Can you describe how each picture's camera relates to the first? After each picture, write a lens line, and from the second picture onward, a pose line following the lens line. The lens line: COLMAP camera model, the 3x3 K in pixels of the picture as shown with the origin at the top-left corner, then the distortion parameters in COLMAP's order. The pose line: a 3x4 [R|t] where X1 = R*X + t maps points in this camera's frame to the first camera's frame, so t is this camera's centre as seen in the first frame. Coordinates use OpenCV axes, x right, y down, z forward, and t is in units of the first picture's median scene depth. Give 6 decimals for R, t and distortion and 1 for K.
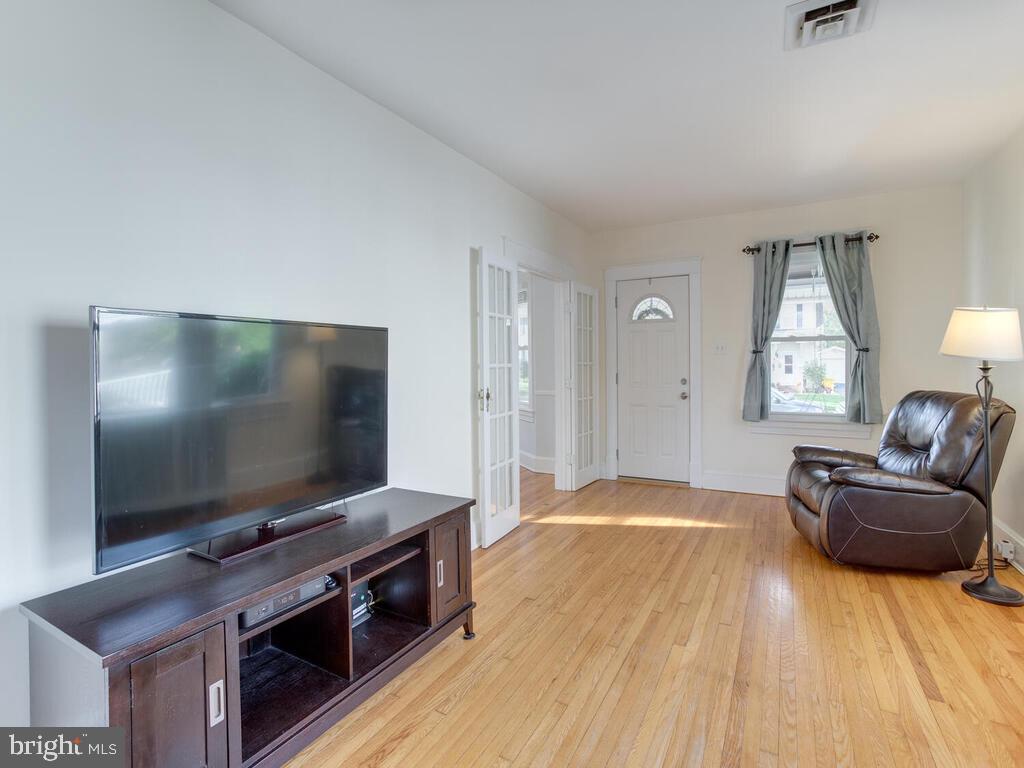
lens RADIAL K [[505.6, 0, 513.3], [0, 505.6, 357.2], [0, 0, 1]] dist [-0.033027, 0.026065]
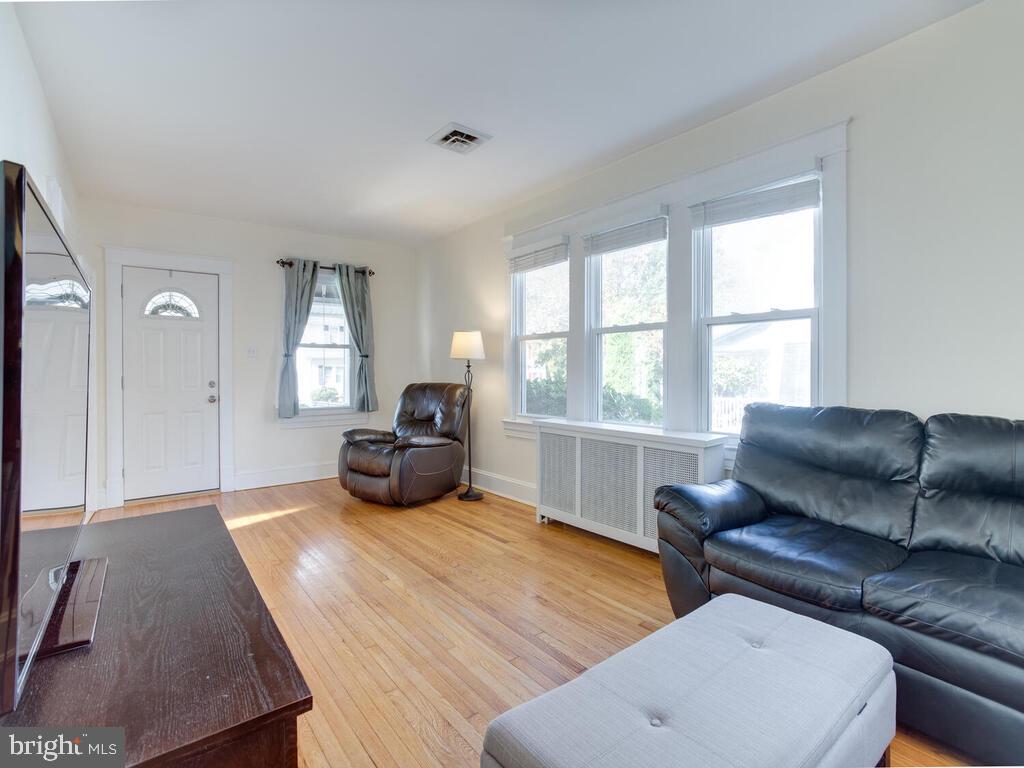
lens RADIAL K [[505.6, 0, 513.3], [0, 505.6, 357.2], [0, 0, 1]] dist [-0.033027, 0.026065]
pose [[0.402474, 0.033444, 0.914820, -0.359537], [-0.003801, 0.999385, -0.034863, 0.032901], [-0.915424, 0.010554, 0.402353, 0.104886]]
